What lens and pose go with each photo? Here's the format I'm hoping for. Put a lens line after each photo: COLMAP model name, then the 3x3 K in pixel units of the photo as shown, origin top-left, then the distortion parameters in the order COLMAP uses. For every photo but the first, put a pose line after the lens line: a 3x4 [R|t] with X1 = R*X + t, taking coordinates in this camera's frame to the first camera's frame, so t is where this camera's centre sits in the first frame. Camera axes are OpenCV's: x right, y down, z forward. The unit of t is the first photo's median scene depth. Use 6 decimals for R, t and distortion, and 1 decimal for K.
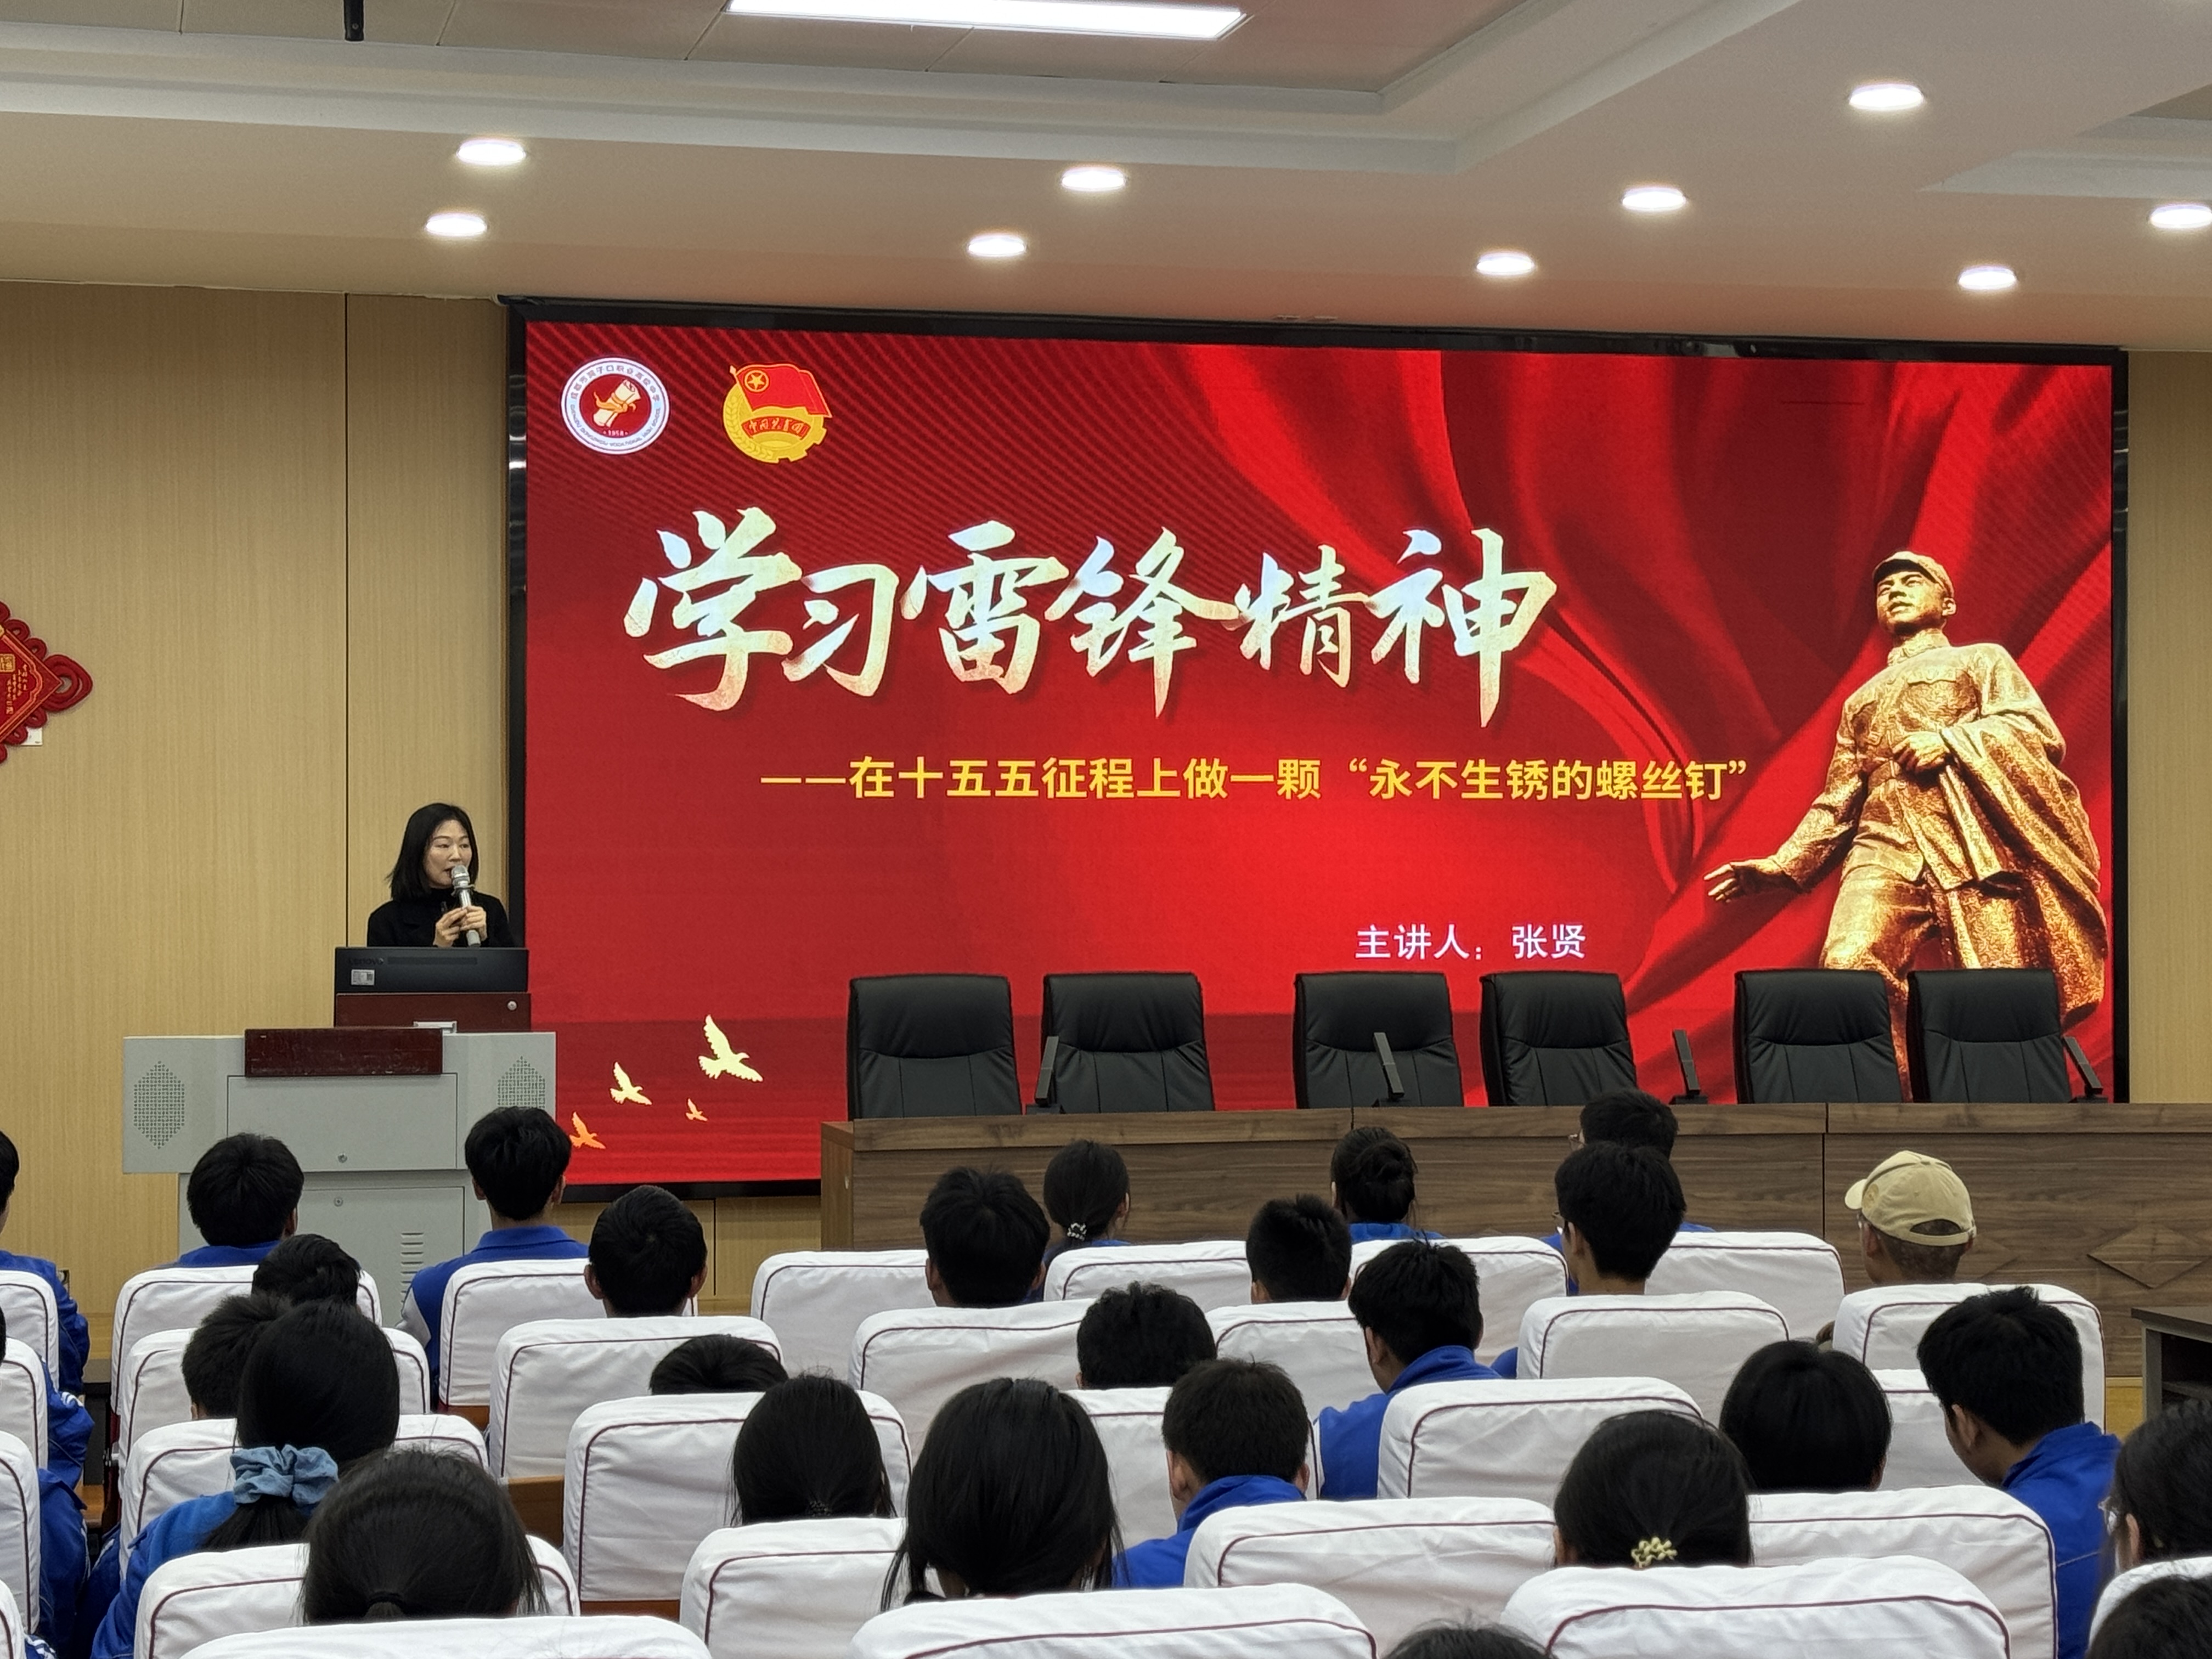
lens RADIAL K [[4194.1, 0, 1099.3], [0, 4194.1, 824.1], [0, 0, 1]] dist [0.156615, 0.000000]
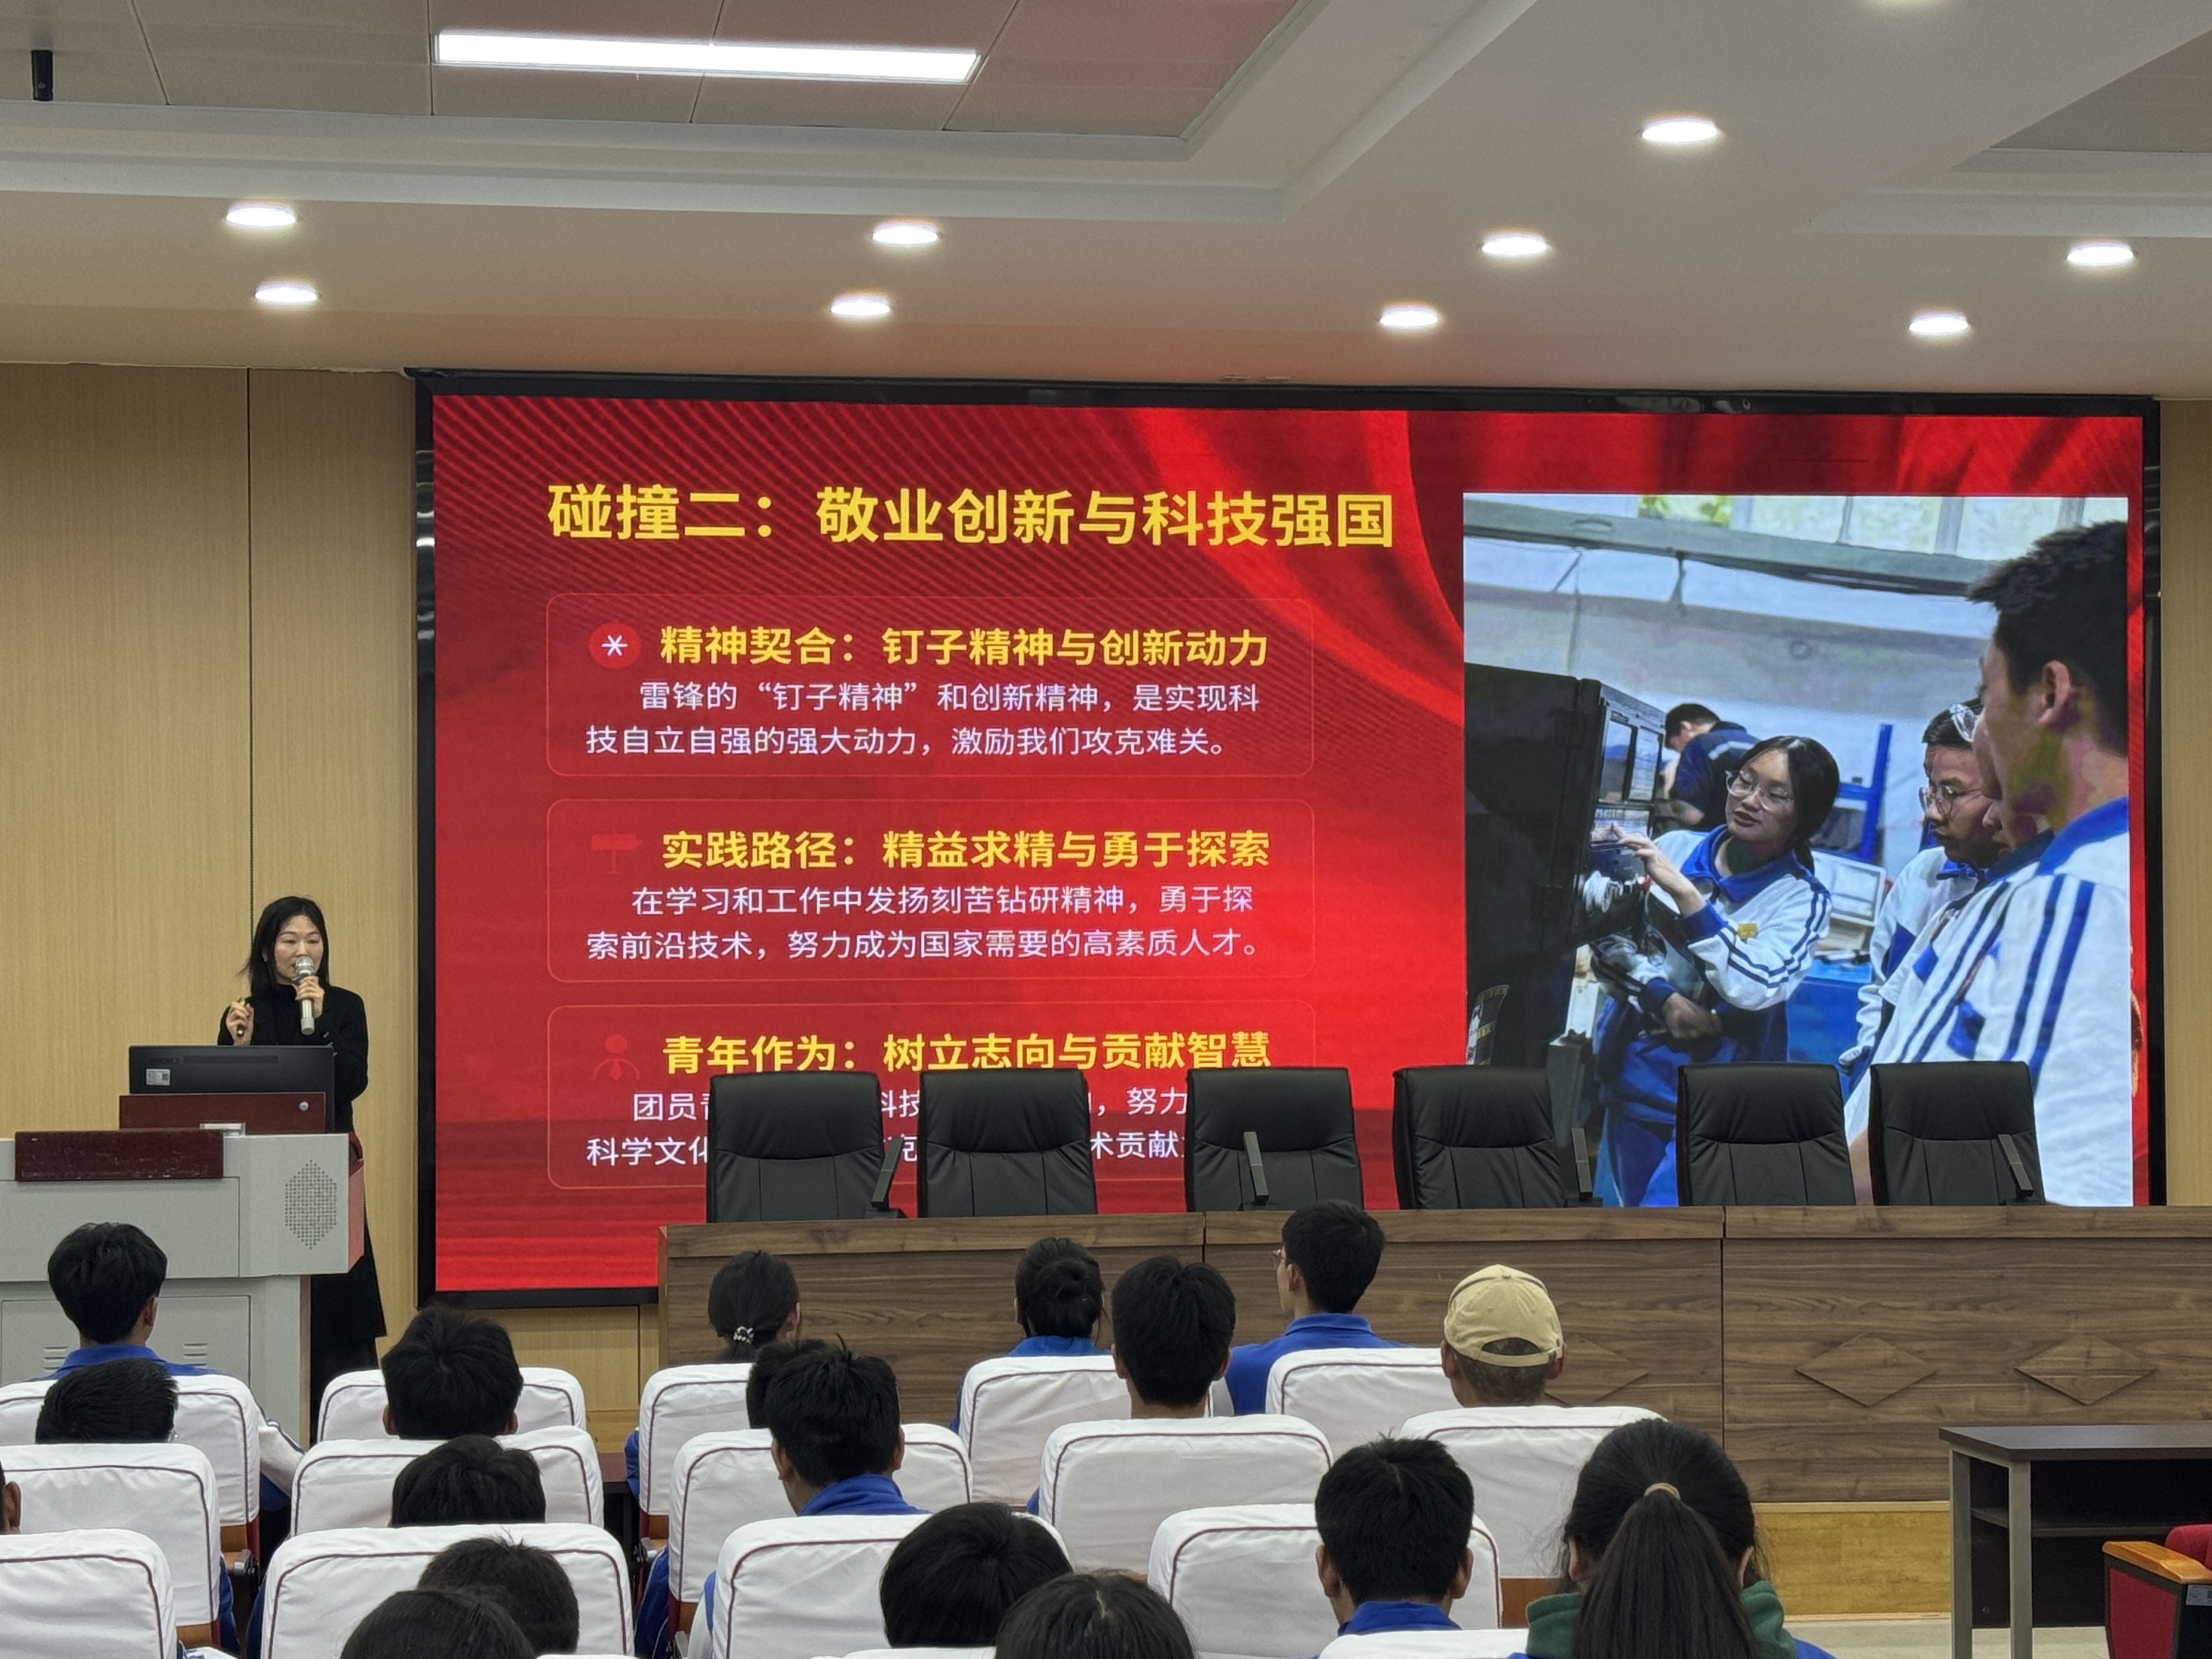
lens RADIAL K [[4310.3, 0, 1109.2], [0, 4310.3, 895.0], [0, 0, 1]] dist [0.155859, 0.000000]
pose [[0.996437, -0.006029, -0.084120, 0.115225], [0.005726, 0.999976, -0.003839, -0.000117], [0.084141, 0.003344, 0.996448, 0.028825]]
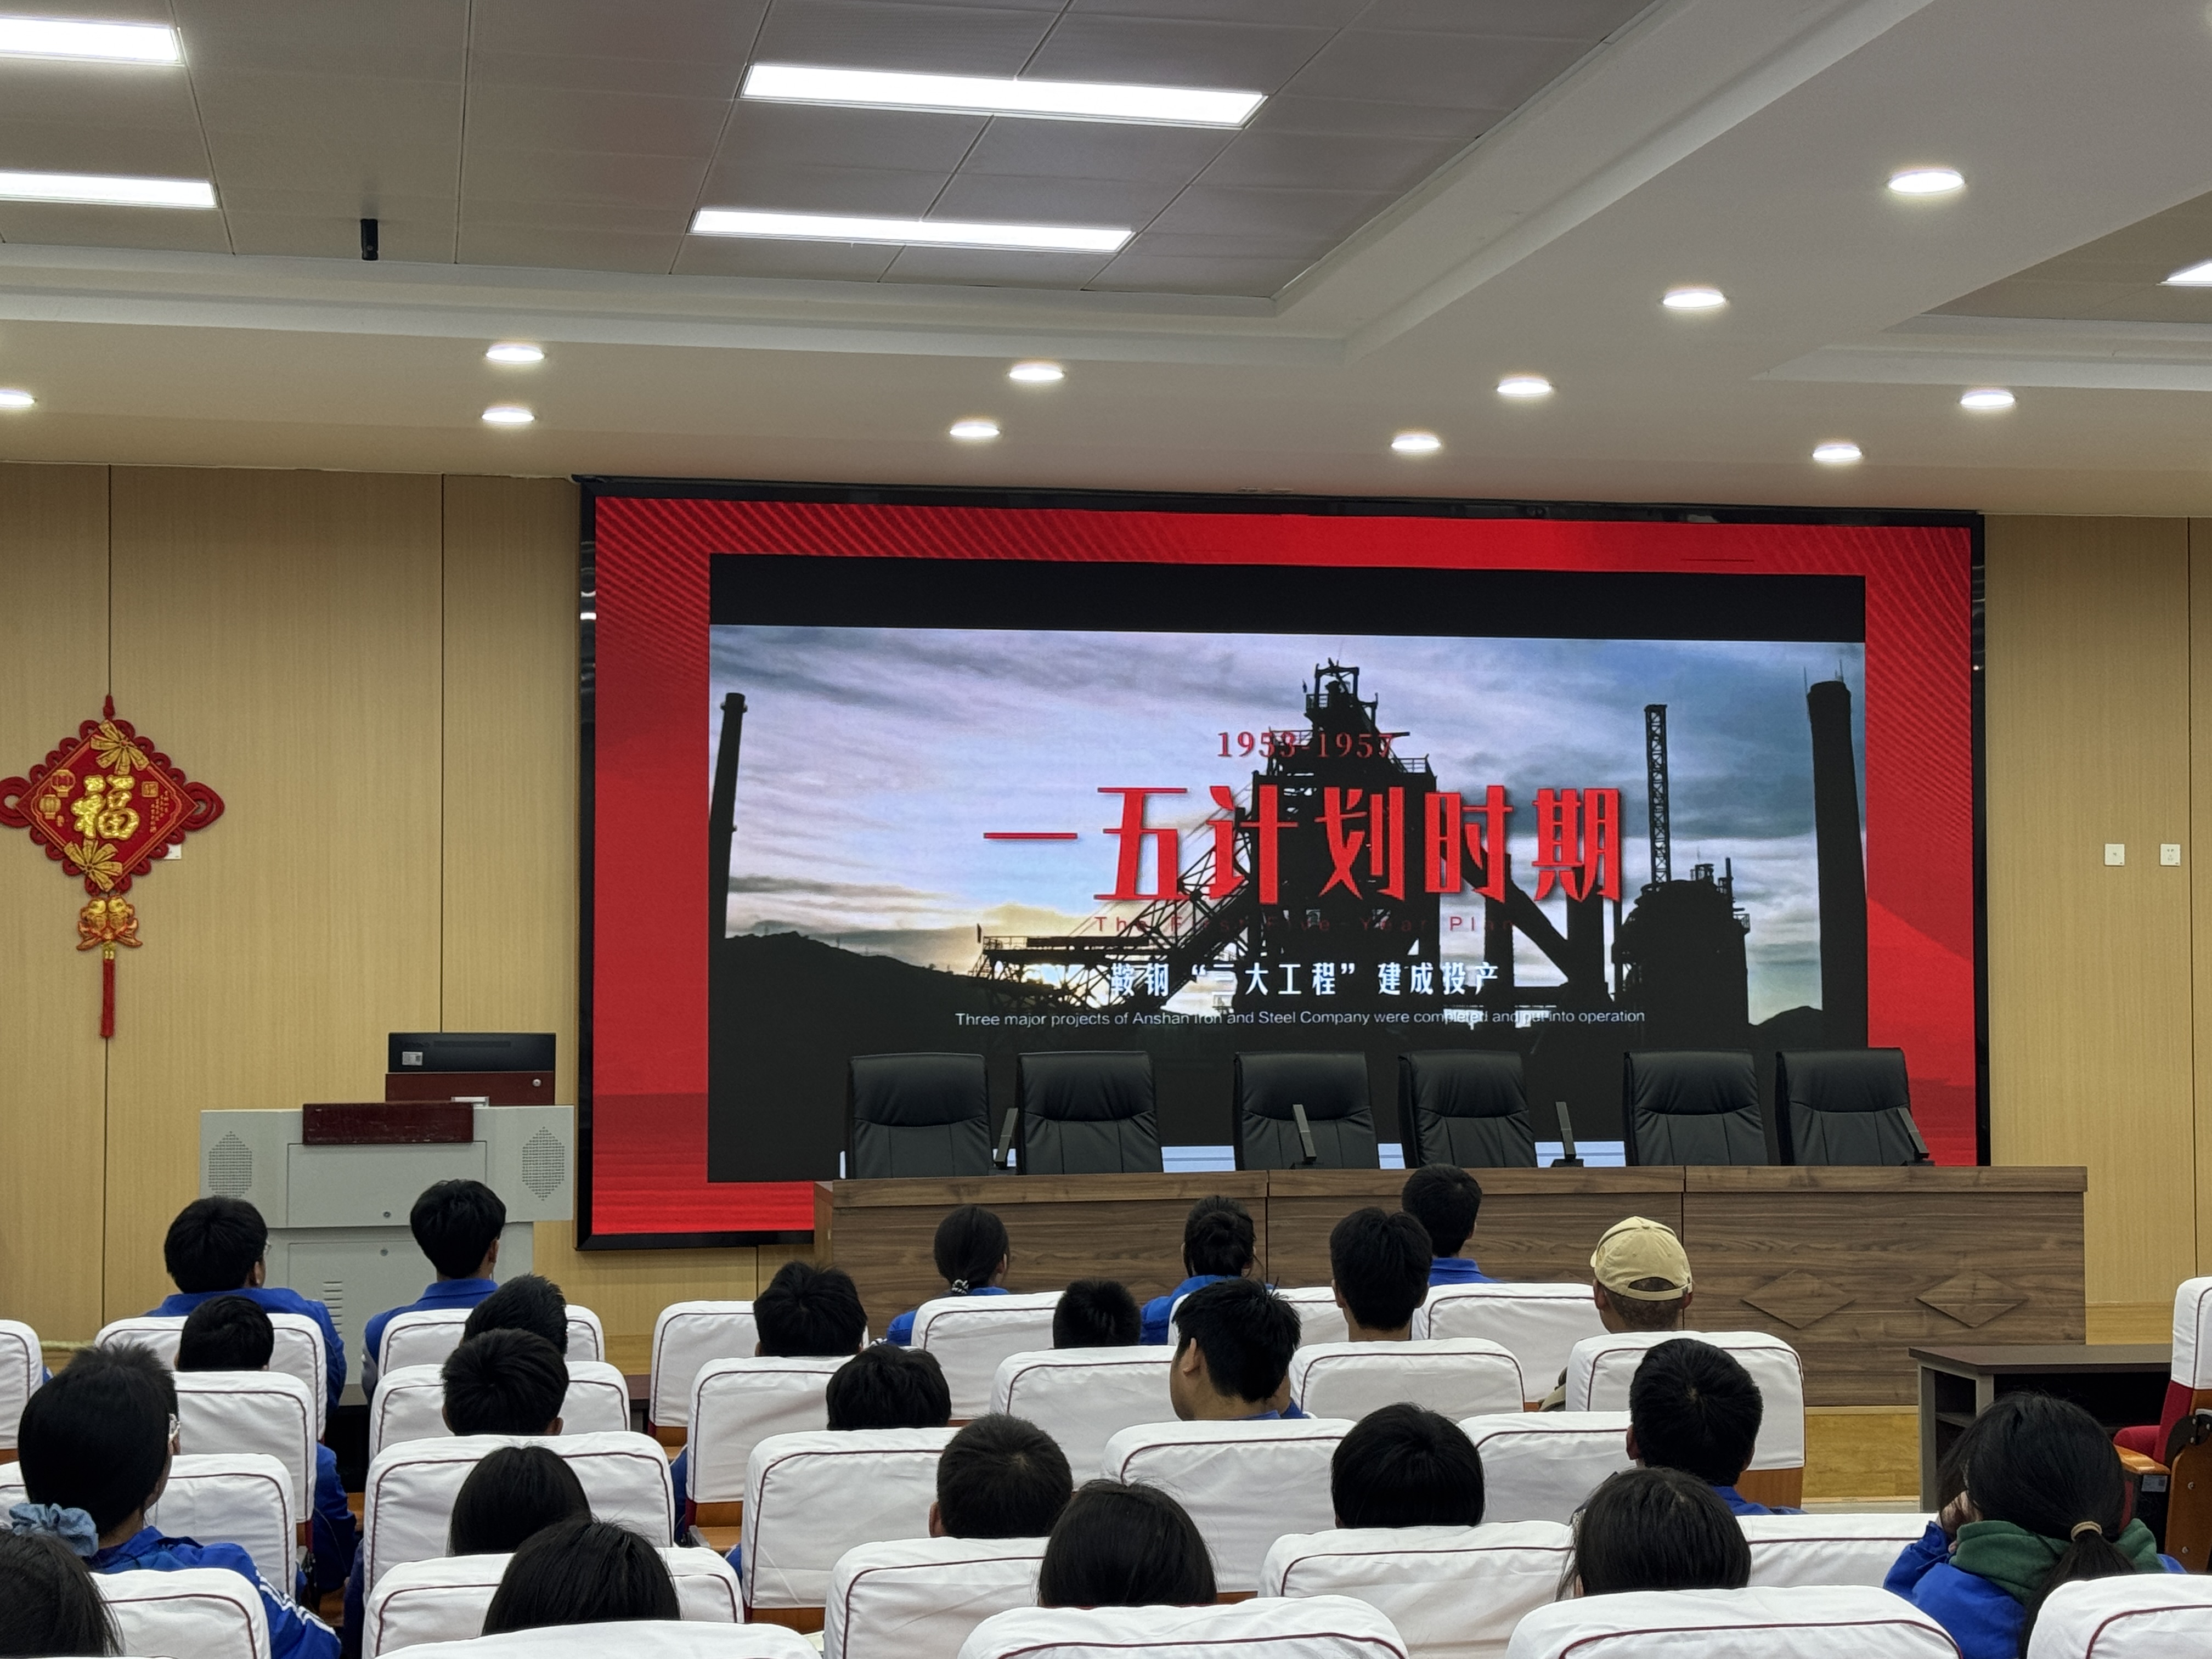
lens RADIAL K [[3555.9, 0, 1126.9], [0, 3555.9, 841.8], [0, 0, 1]] dist [0.149871, 0.000000]
pose [[0.999373, -0.002487, -0.035311, 0.053493], [0.001743, 0.999776, -0.021089, -0.002193], [0.035355, 0.021014, 0.999154, 0.014743]]
